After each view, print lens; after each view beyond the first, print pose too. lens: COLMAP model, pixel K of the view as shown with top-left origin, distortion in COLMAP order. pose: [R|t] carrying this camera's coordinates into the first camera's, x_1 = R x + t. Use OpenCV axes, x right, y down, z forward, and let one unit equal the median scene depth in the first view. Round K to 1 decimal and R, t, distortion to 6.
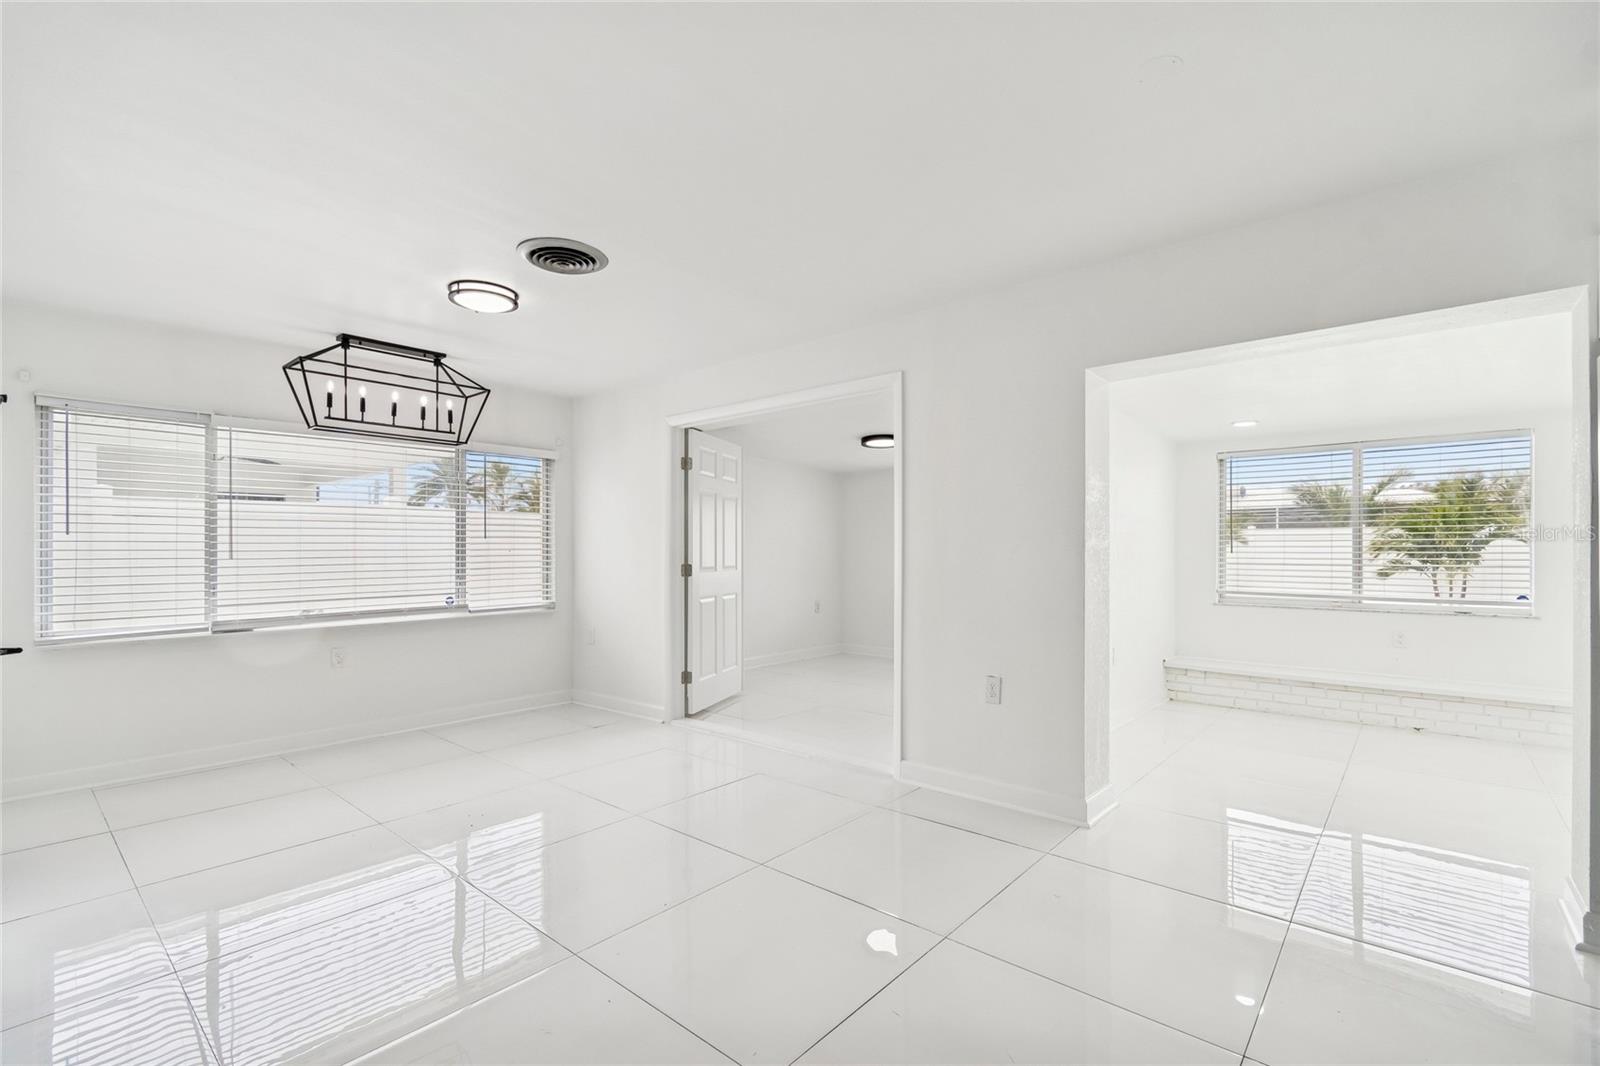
lens RADIAL K [[709.1, 0, 804.4], [0, 709.1, 545.4], [0, 0, 1]] dist [-0.000140, -0.000240]
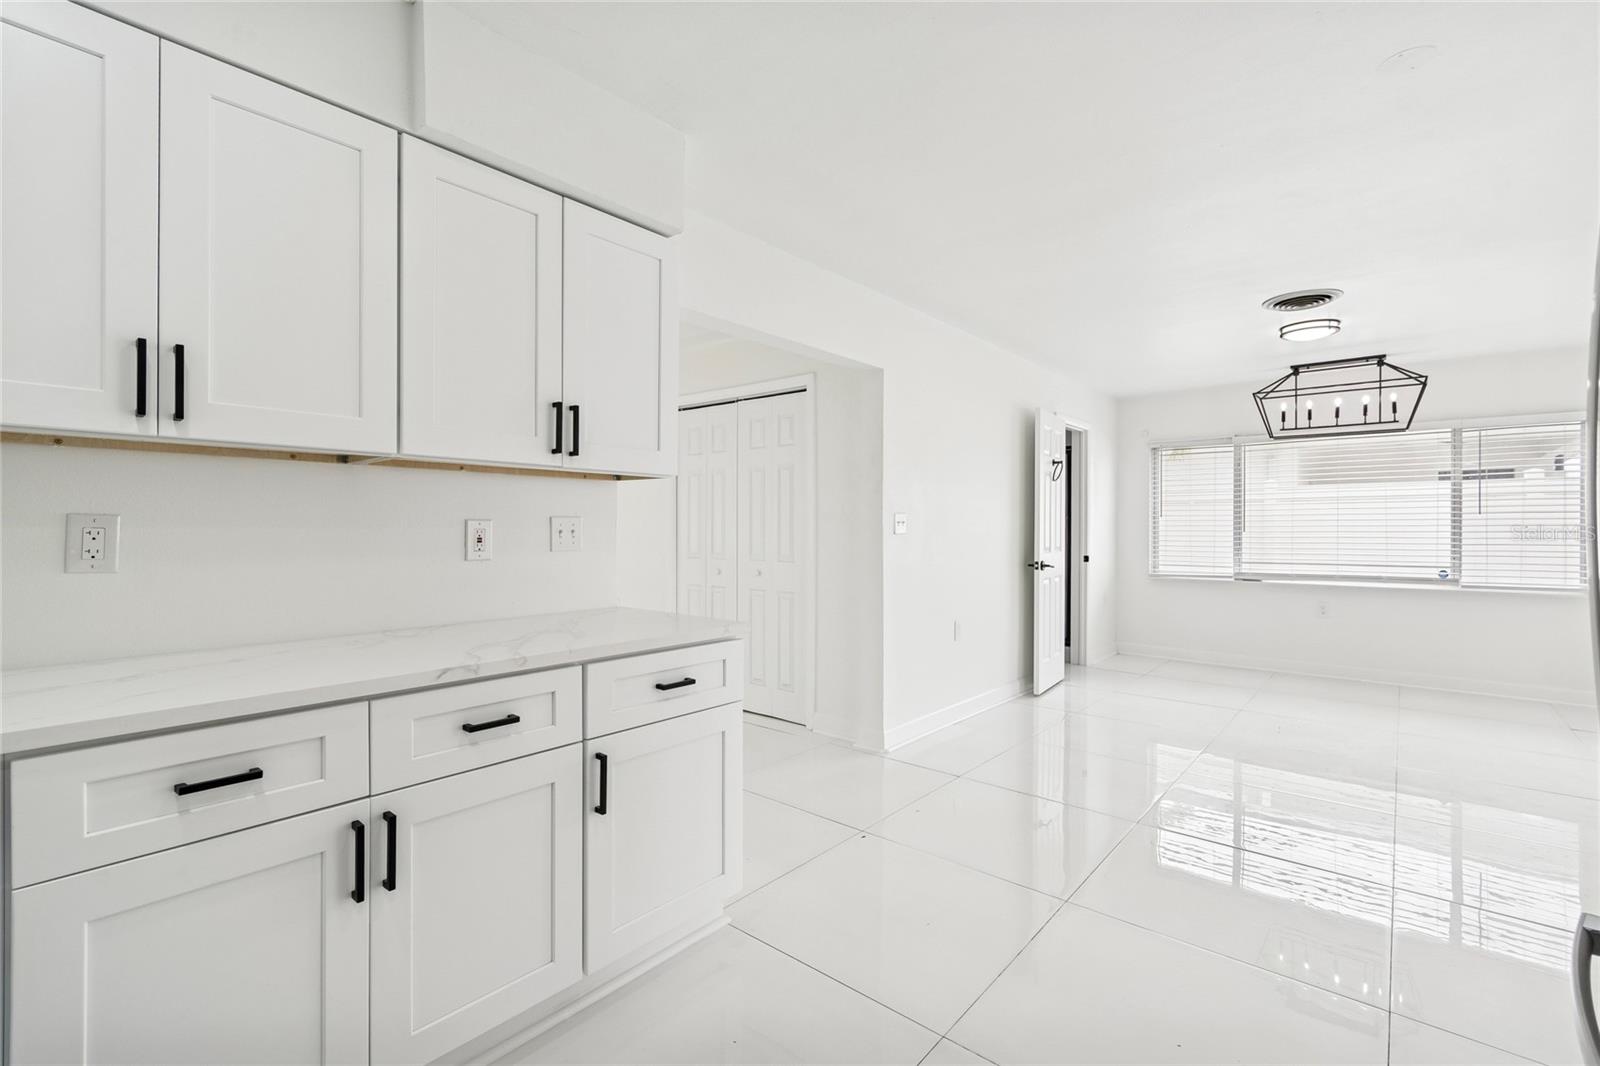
lens RADIAL K [[709.1, 0, 804.4], [0, 709.1, 545.4], [0, 0, 1]] dist [-0.000140, -0.000240]
pose [[0.001104, 0.023129, -0.999732, 0.678897], [0.002472, 0.999729, 0.023131, 0.011028], [0.999996, -0.002496, 0.001047, 0.061237]]
